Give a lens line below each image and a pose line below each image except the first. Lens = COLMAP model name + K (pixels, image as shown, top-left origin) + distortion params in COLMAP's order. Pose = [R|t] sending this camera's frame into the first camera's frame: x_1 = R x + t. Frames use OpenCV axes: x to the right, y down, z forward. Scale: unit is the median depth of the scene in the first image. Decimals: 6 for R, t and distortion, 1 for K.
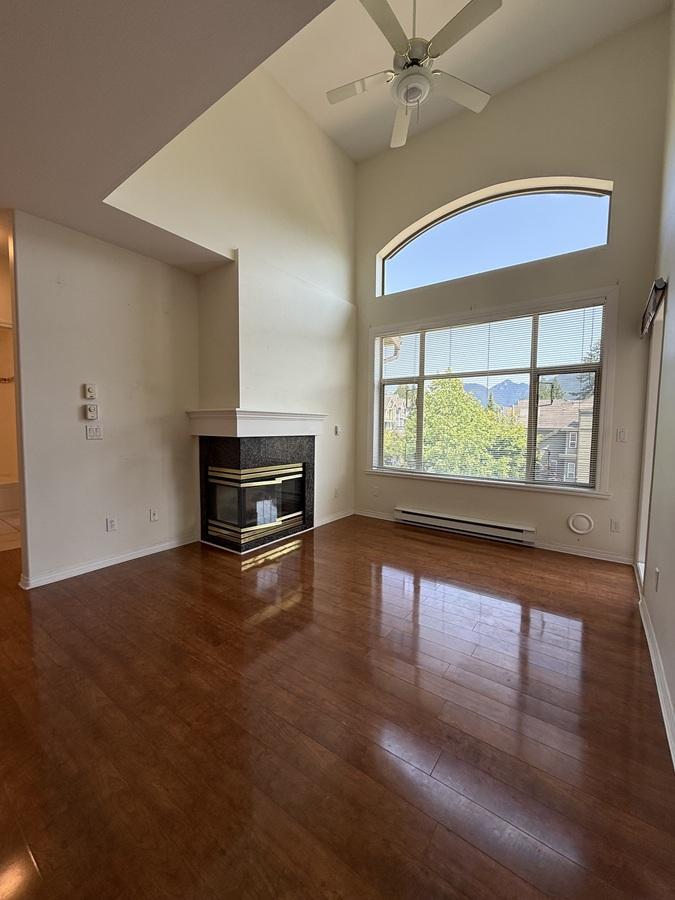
lens RADIAL K [[361.7, 0, 334.7], [0, 361.7, 448.7], [0, 0, 1]] dist [-0.001564, 0.000029]
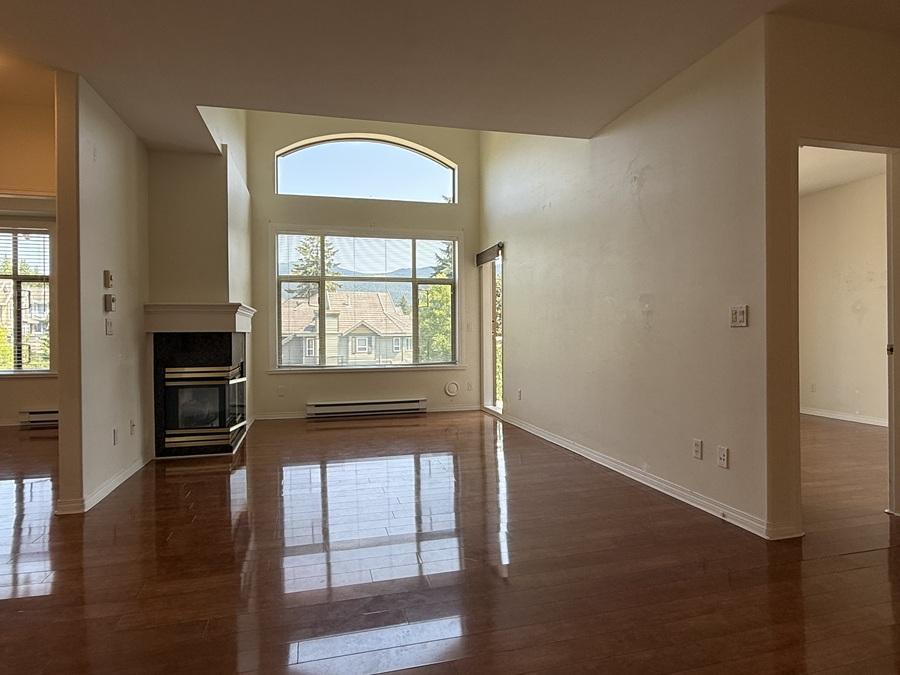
lens RADIAL K [[517.2, 0, 450.1], [0, 517.2, 333.9], [0, 0, 1]] dist [-0.005892, -0.001340]
pose [[0.639289, -0.018031, 0.768755, -0.856583], [0.064158, 0.997490, -0.029957, 0.048007], [-0.766286, 0.068473, 0.638841, -0.311036]]
